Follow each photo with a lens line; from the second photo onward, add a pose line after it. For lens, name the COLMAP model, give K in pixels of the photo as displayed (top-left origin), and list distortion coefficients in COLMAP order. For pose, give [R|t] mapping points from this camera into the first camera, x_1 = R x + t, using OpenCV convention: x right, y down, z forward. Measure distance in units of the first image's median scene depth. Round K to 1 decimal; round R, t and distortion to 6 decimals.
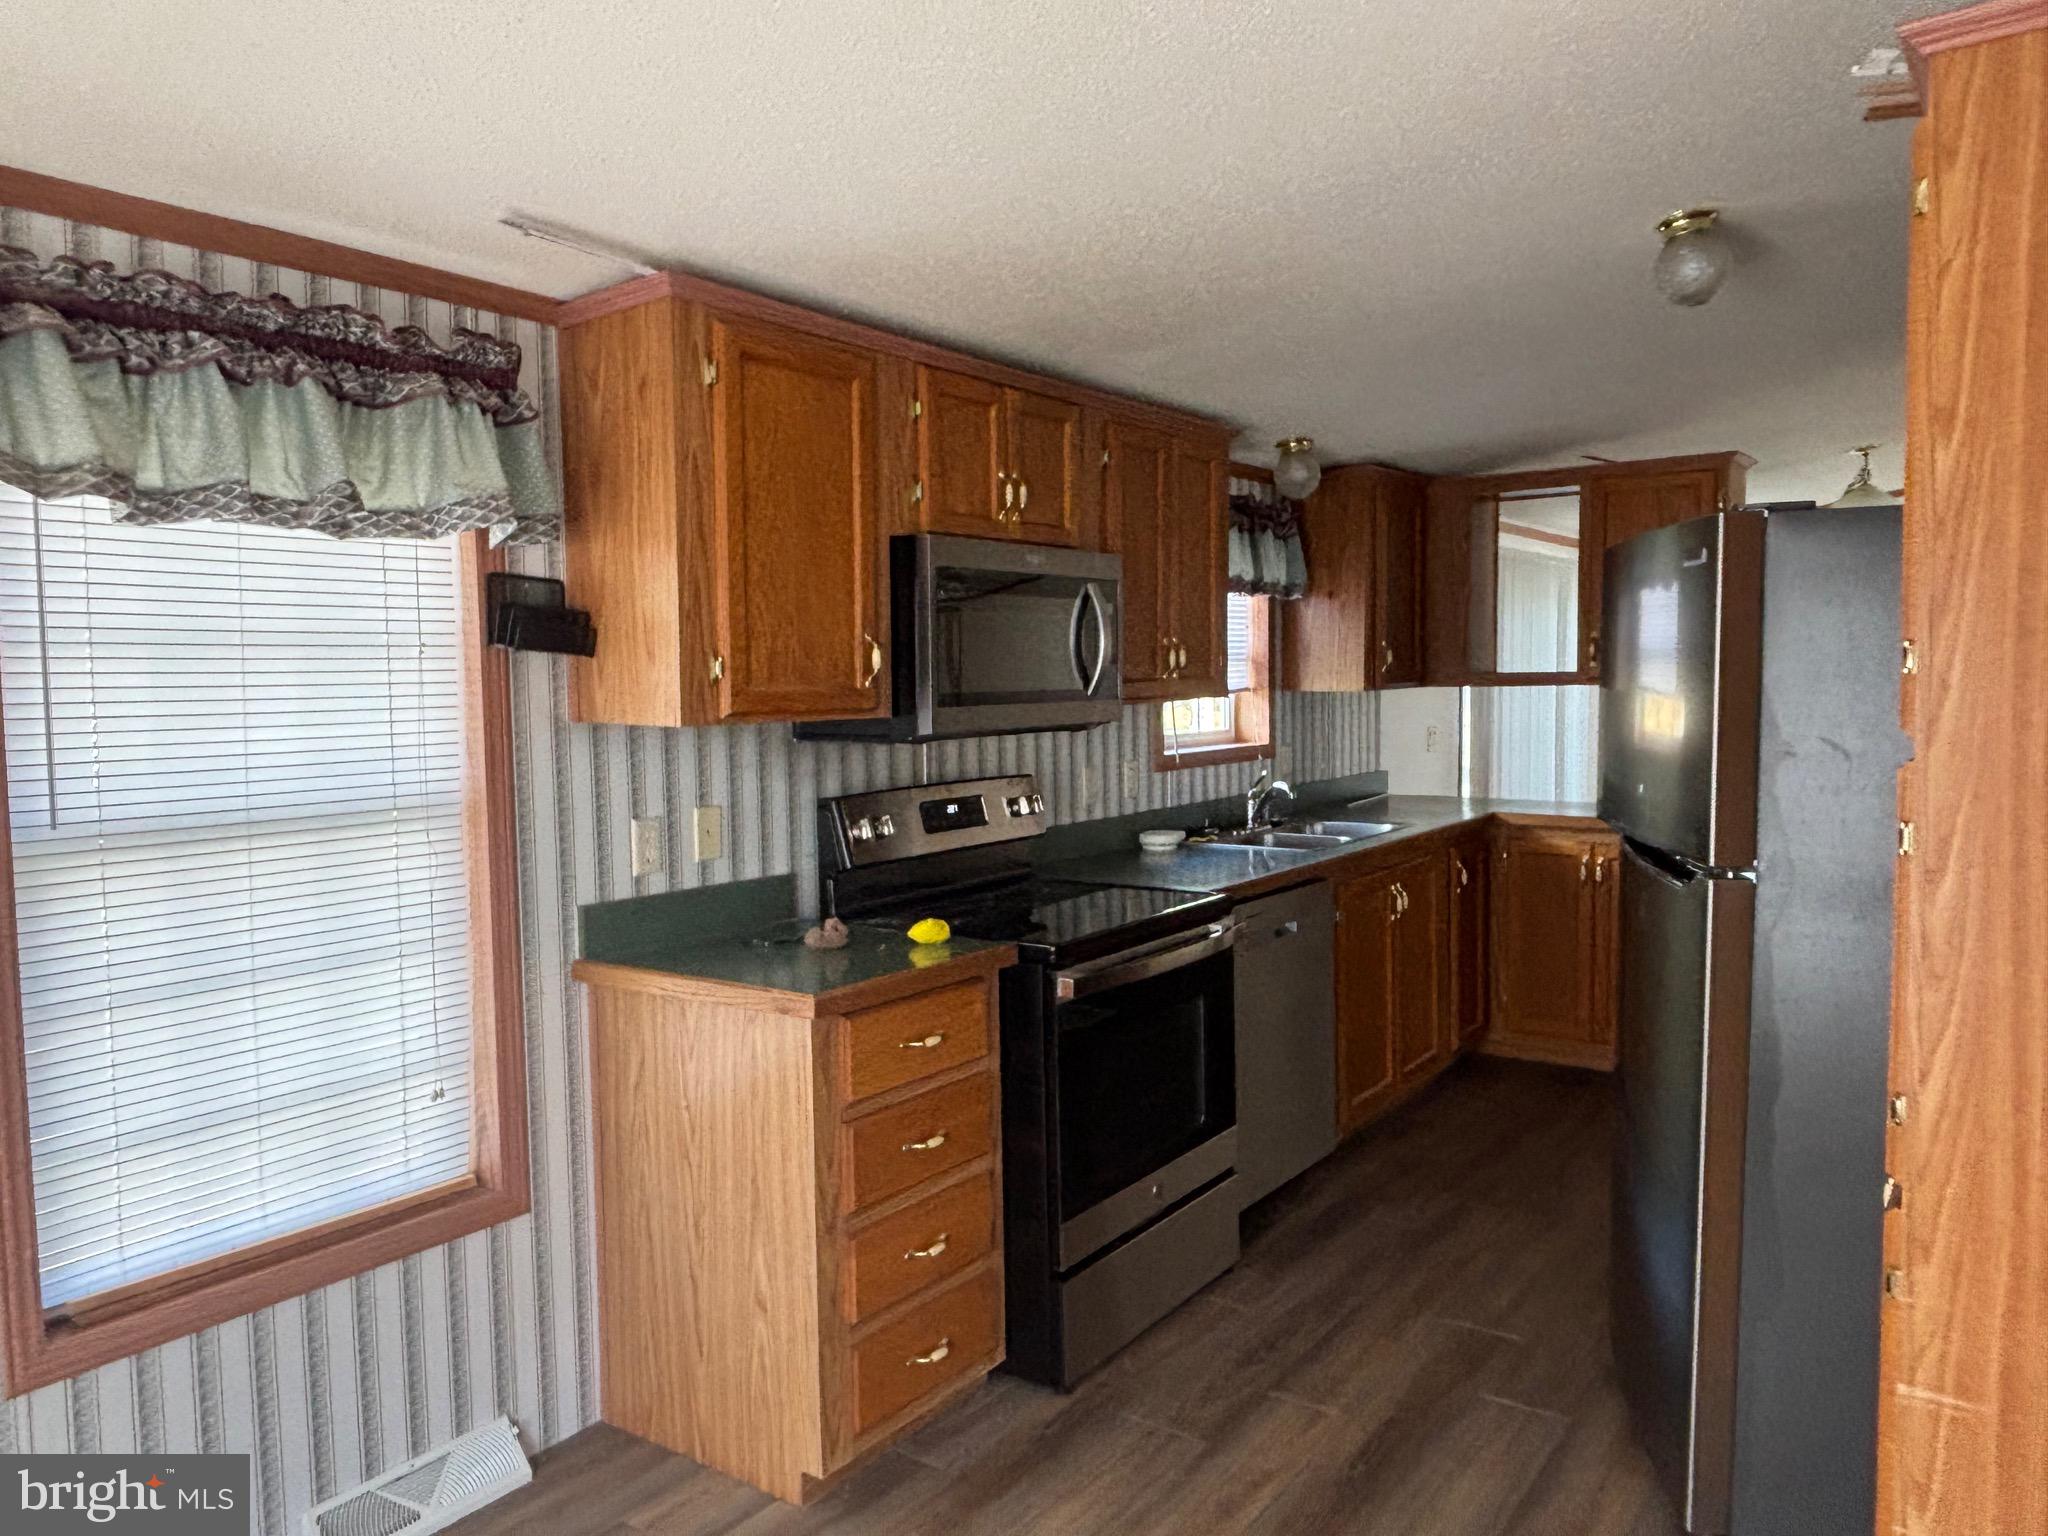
lens RADIAL K [[1418.6, 0, 1026.2], [0, 1418.6, 765.7], [0, 0, 1]] dist [0.004509, 0.000626]
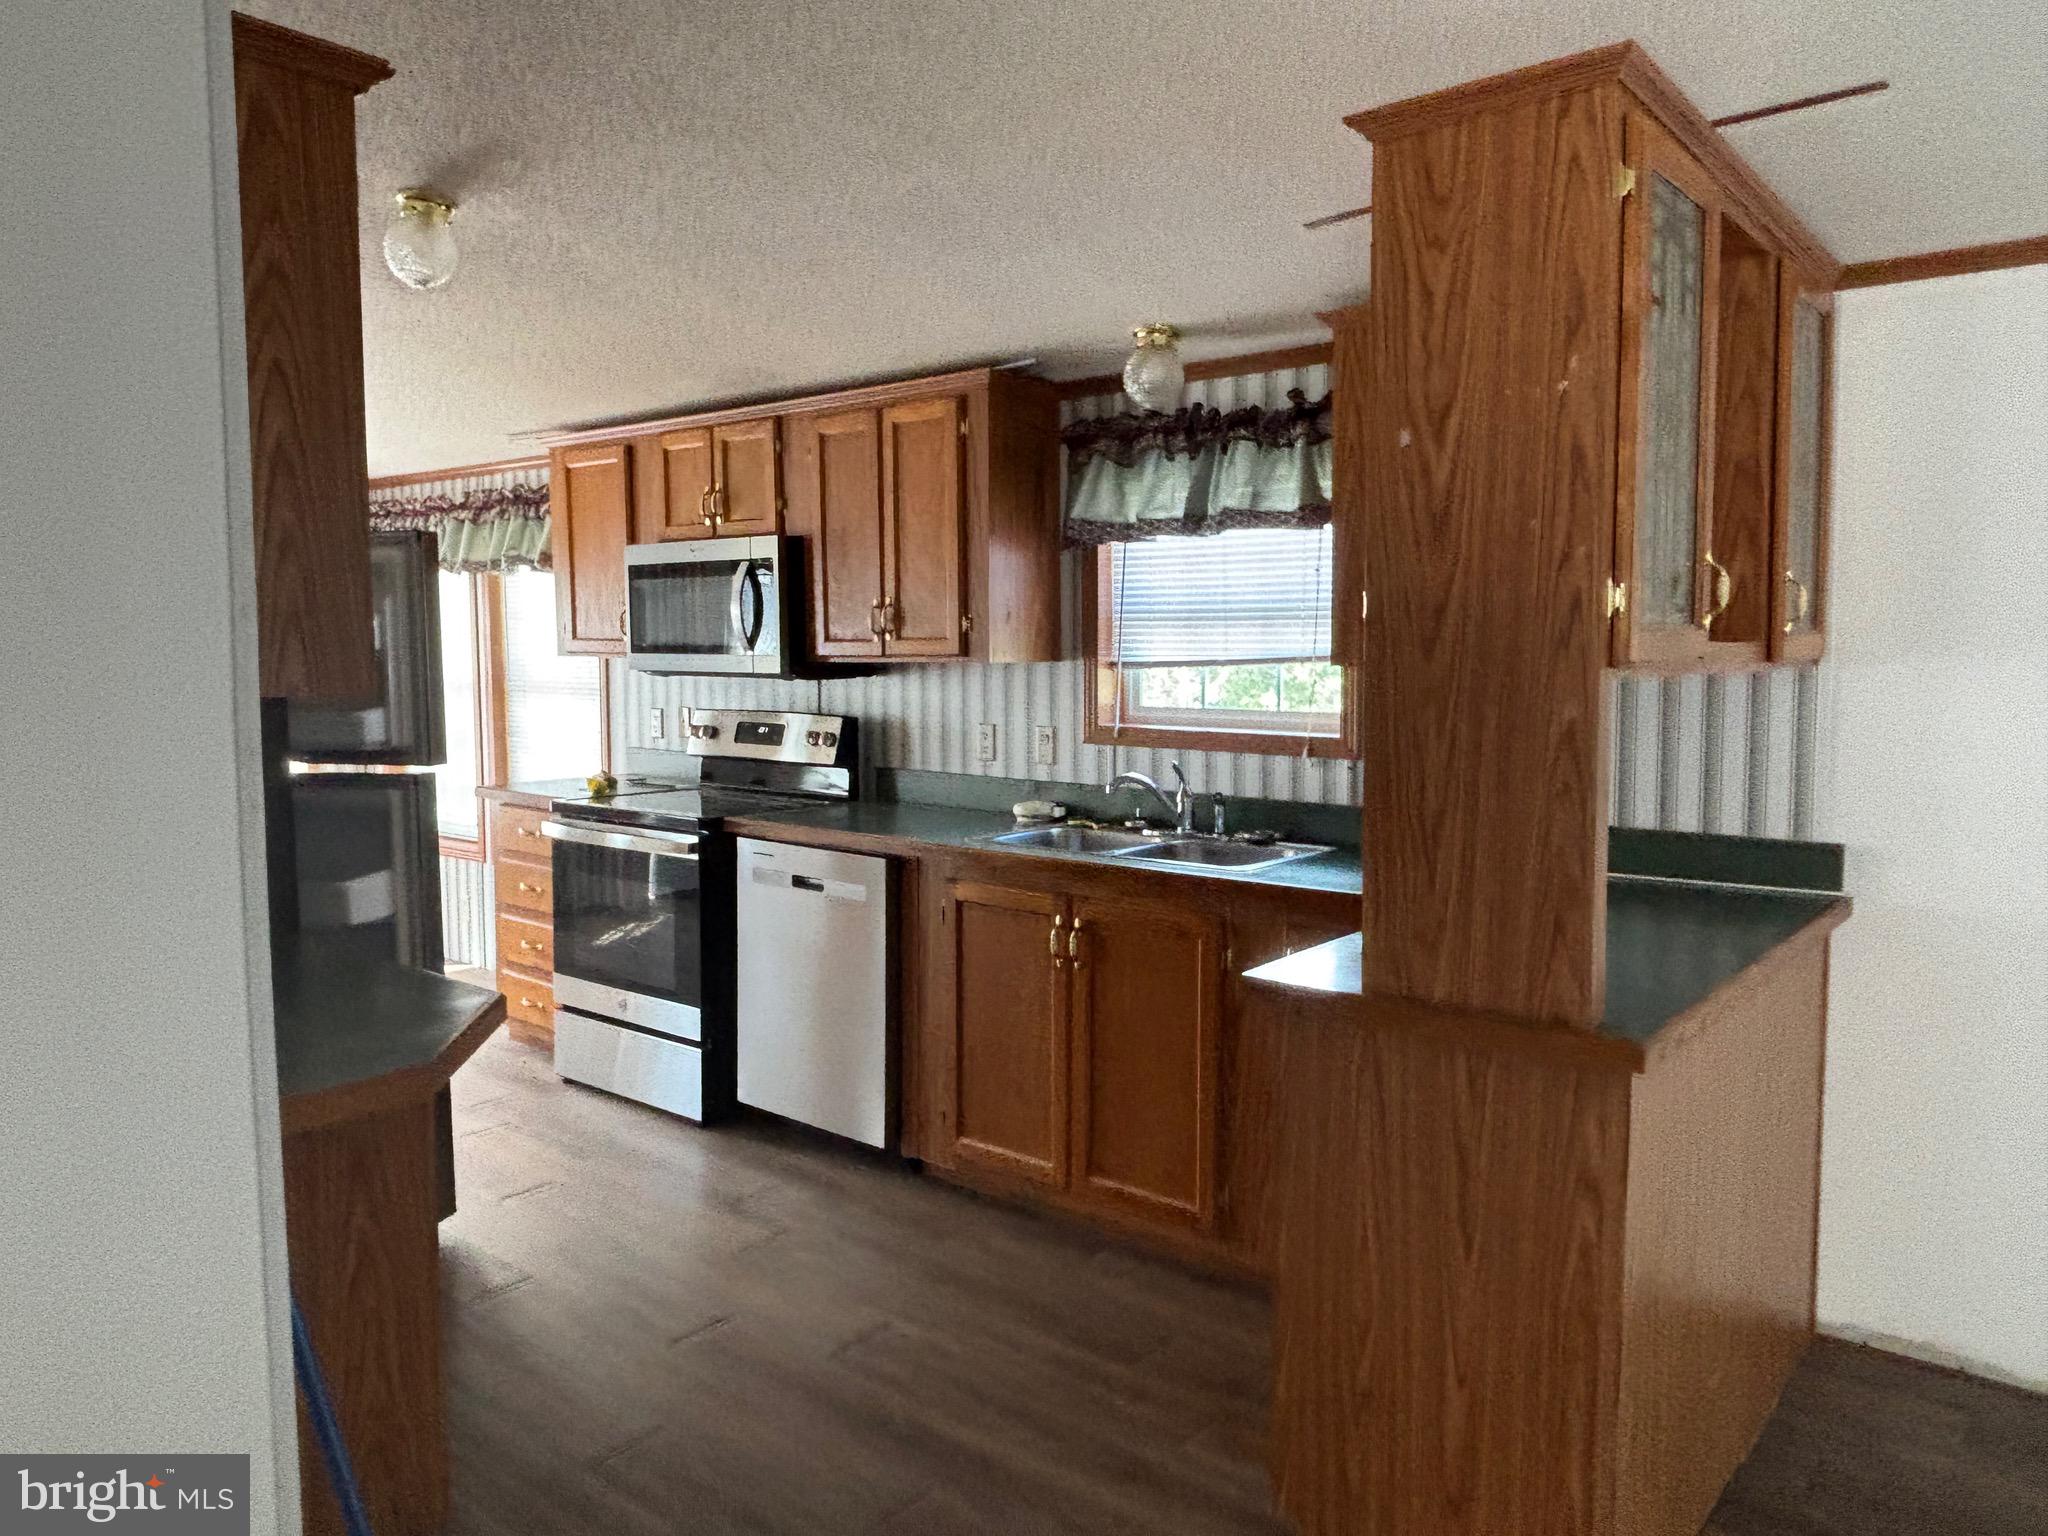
lens RADIAL K [[1418.6, 0, 1026.1], [0, 1418.6, 767.2], [0, 0, 1]] dist [0.004509, 0.000626]
pose [[-0.055540, 0.081589, -0.995117, 1.066250], [-0.076787, 0.993355, 0.085730, -0.058587], [0.995499, 0.081173, -0.048906, 1.078181]]
